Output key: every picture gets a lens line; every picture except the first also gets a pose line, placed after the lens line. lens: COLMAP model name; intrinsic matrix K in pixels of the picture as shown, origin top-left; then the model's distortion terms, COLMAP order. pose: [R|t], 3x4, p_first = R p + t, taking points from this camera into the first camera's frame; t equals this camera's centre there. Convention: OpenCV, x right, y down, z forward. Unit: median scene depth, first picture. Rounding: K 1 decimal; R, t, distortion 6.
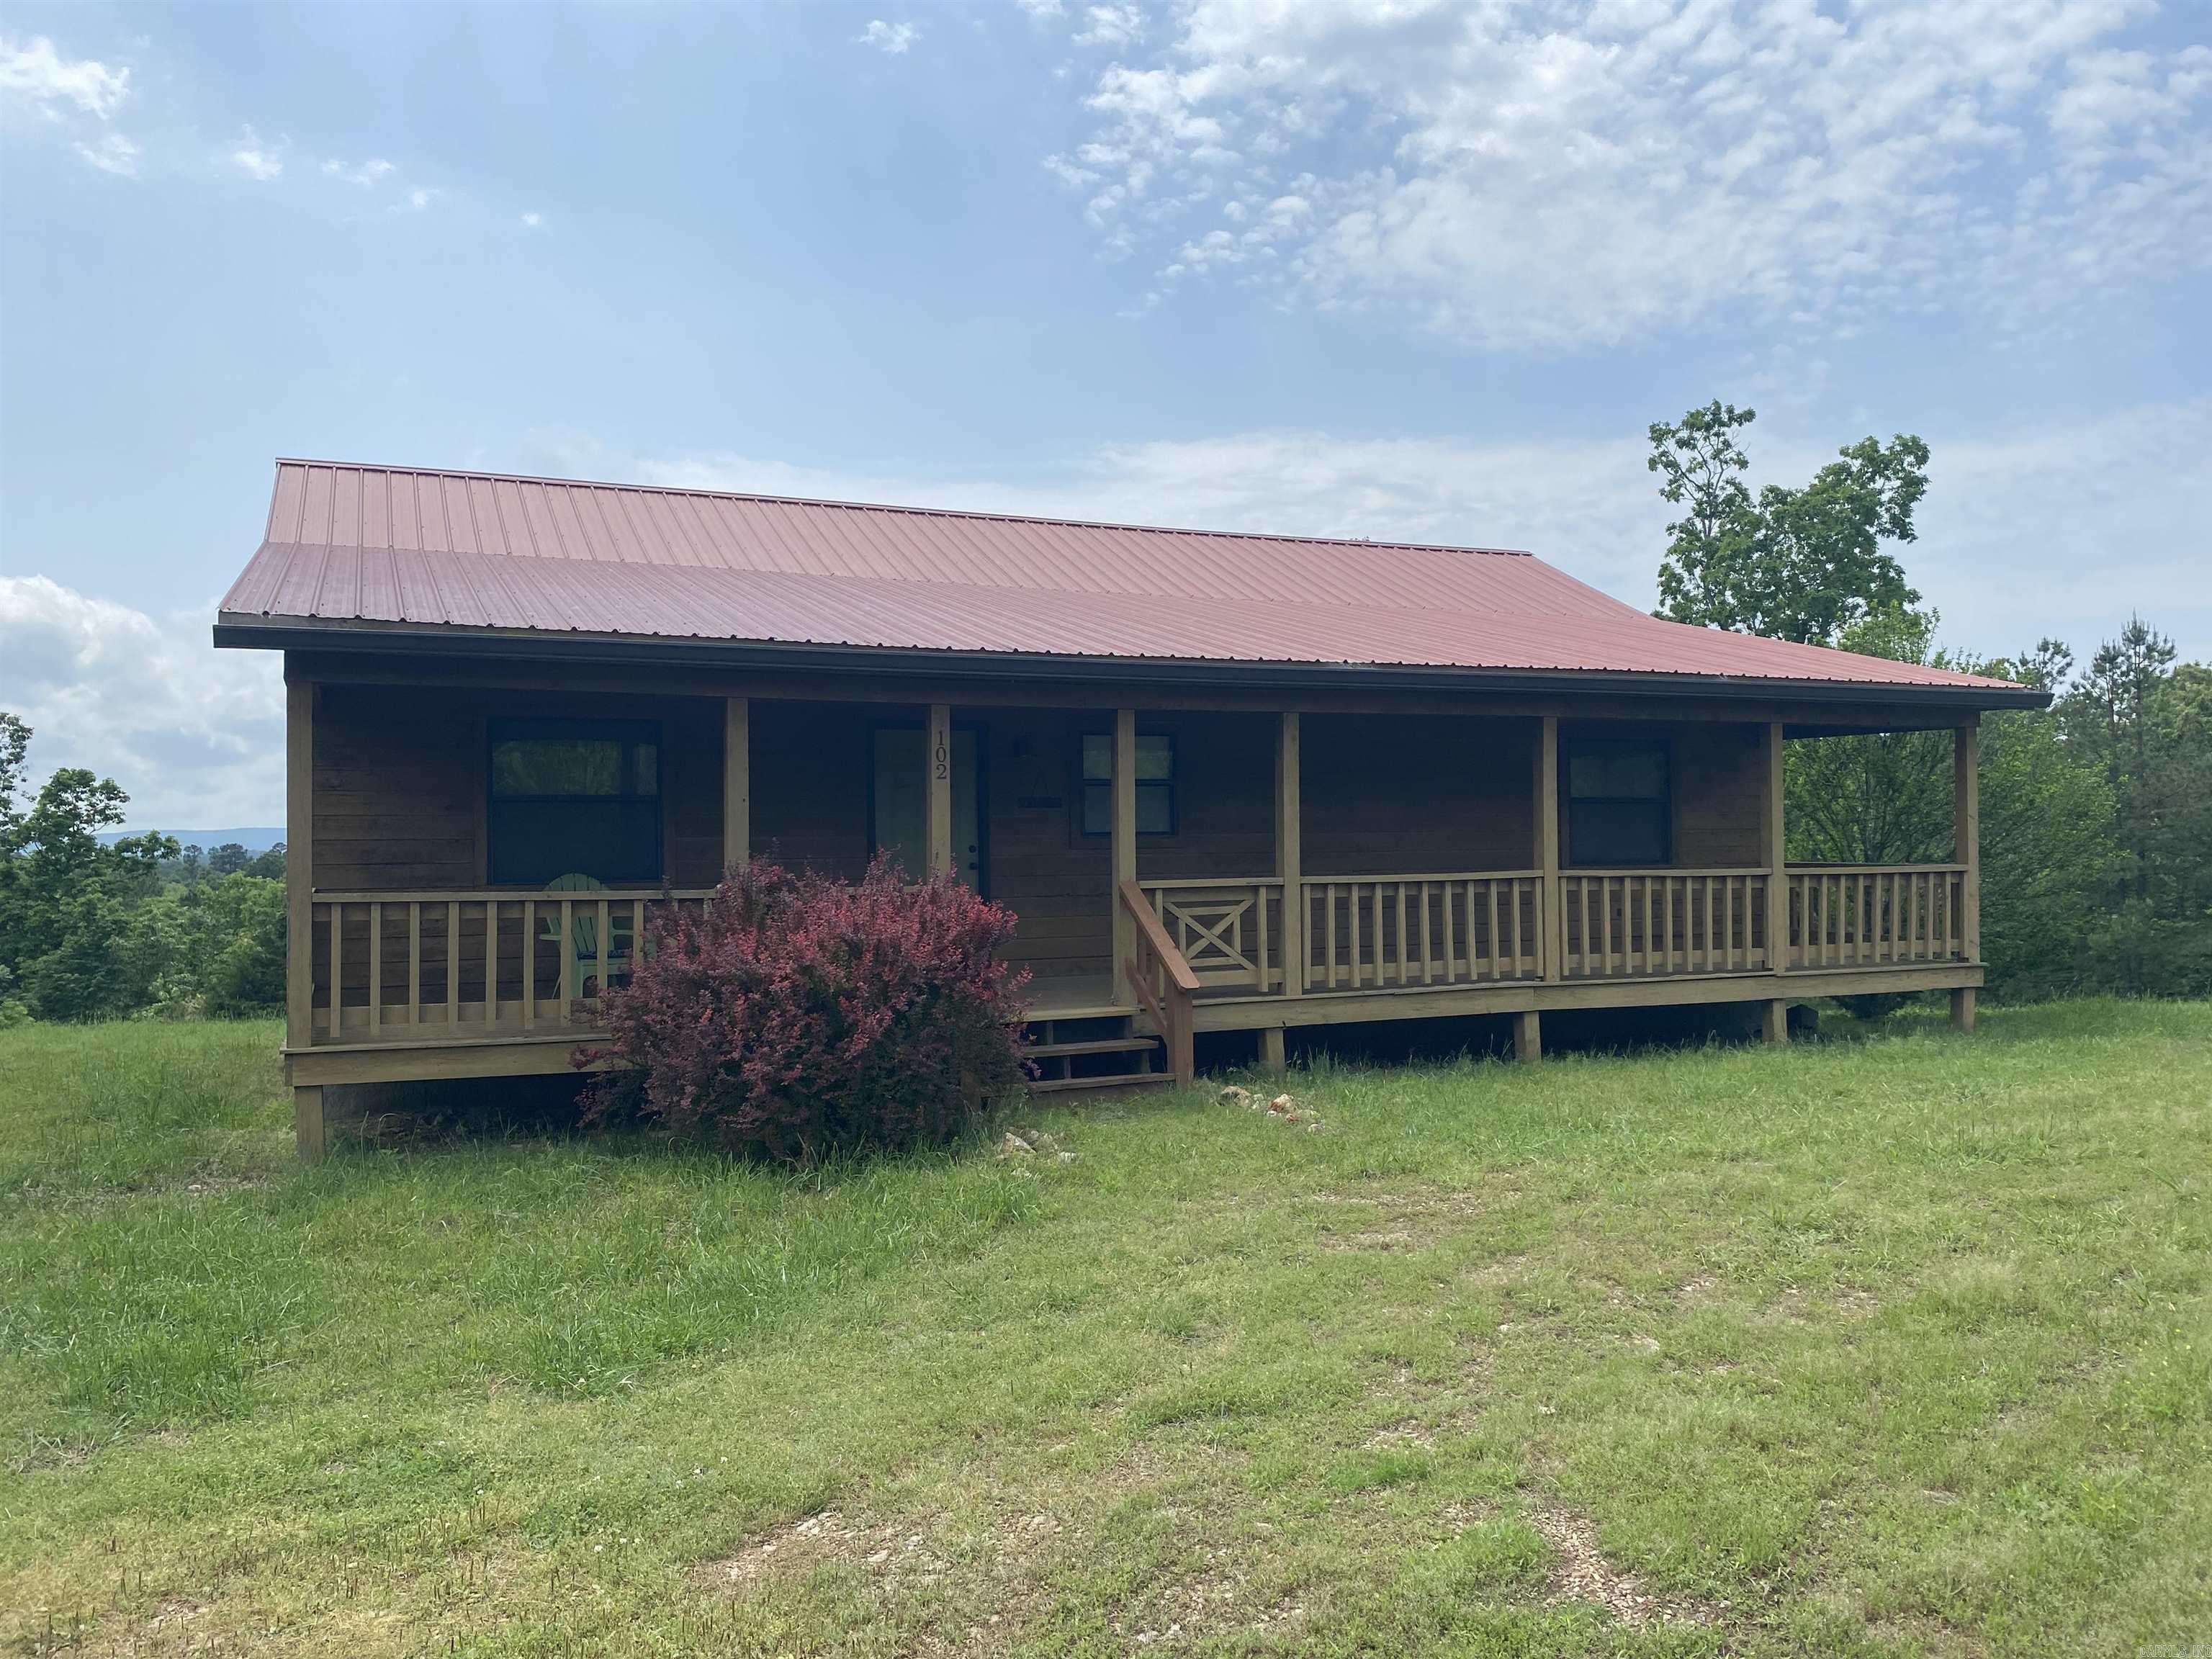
lens RADIAL K [[1672.1, 0, 1100.3], [0, 1672.1, 834.4], [0, 0, 1]] dist [0.004180, -0.001610]
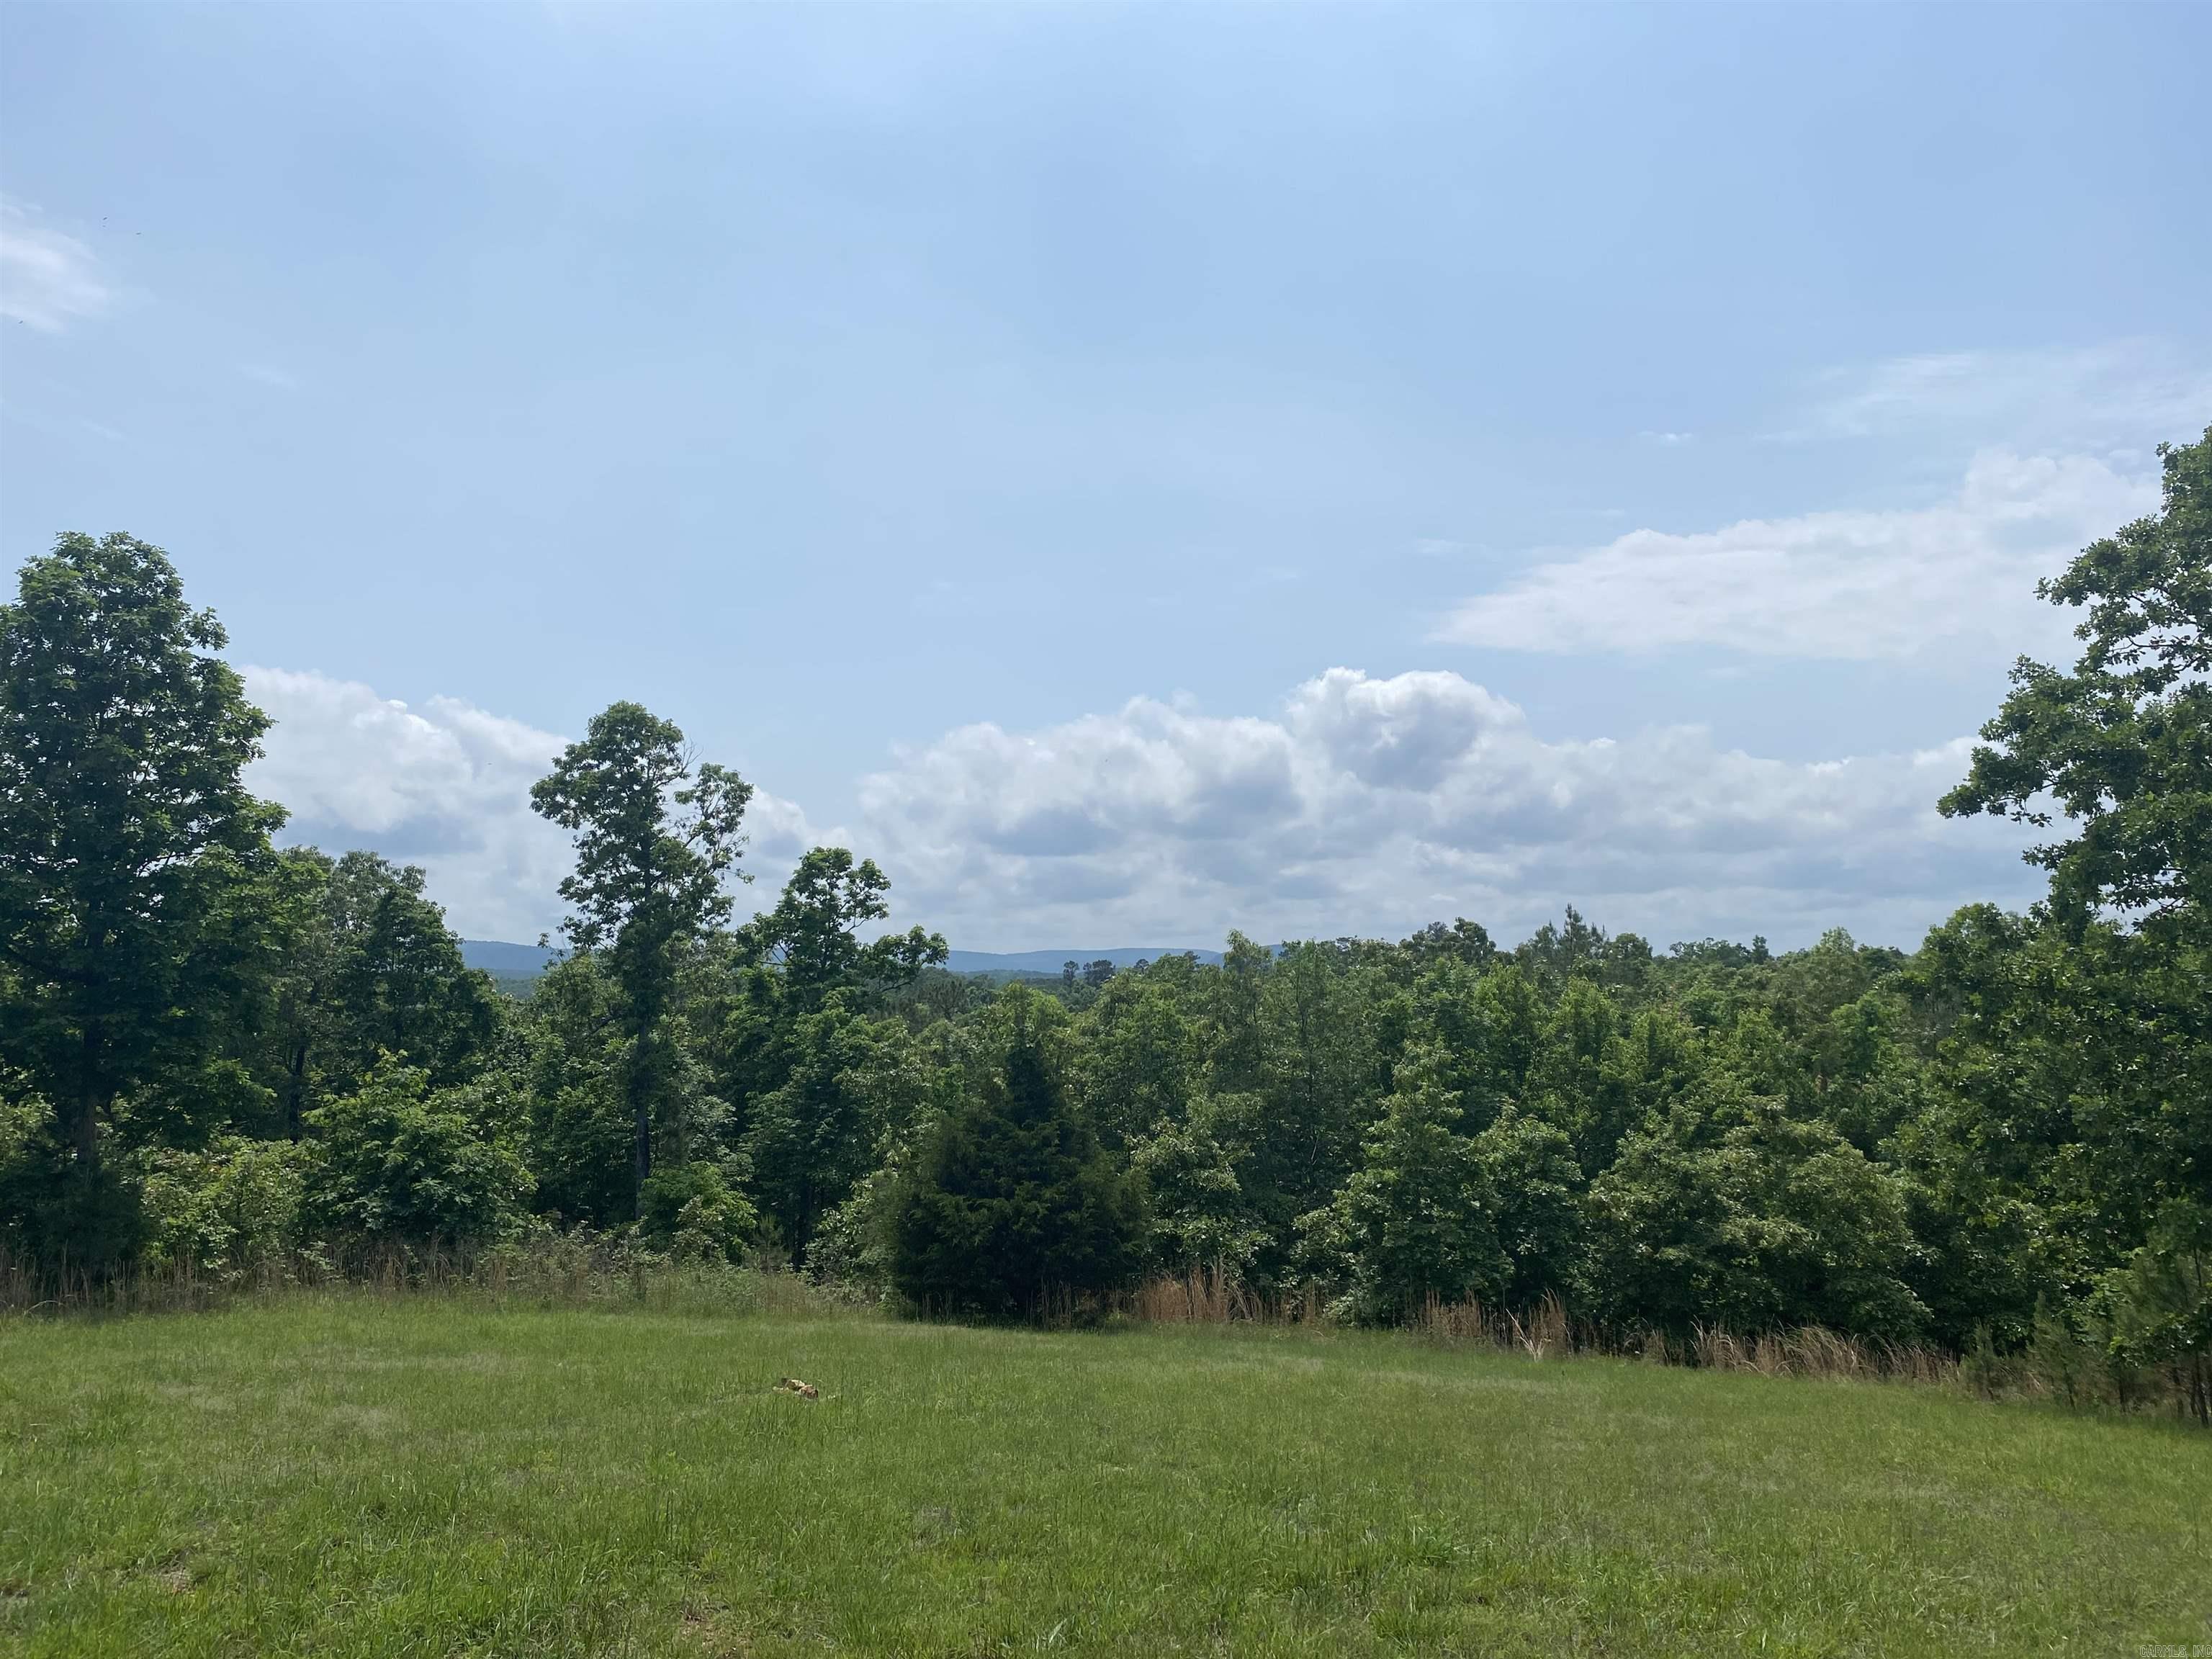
lens RADIAL K [[1672.1, 0, 1106.0], [0, 1672.1, 829.6], [0, 0, 1]] dist [0.004180, -0.001610]
pose [[0.885235, -0.040309, -0.463394, -0.152942], [0.006698, 0.997239, -0.073950, 0.012362], [0.465096, 0.062359, 0.883061, 0.415996]]
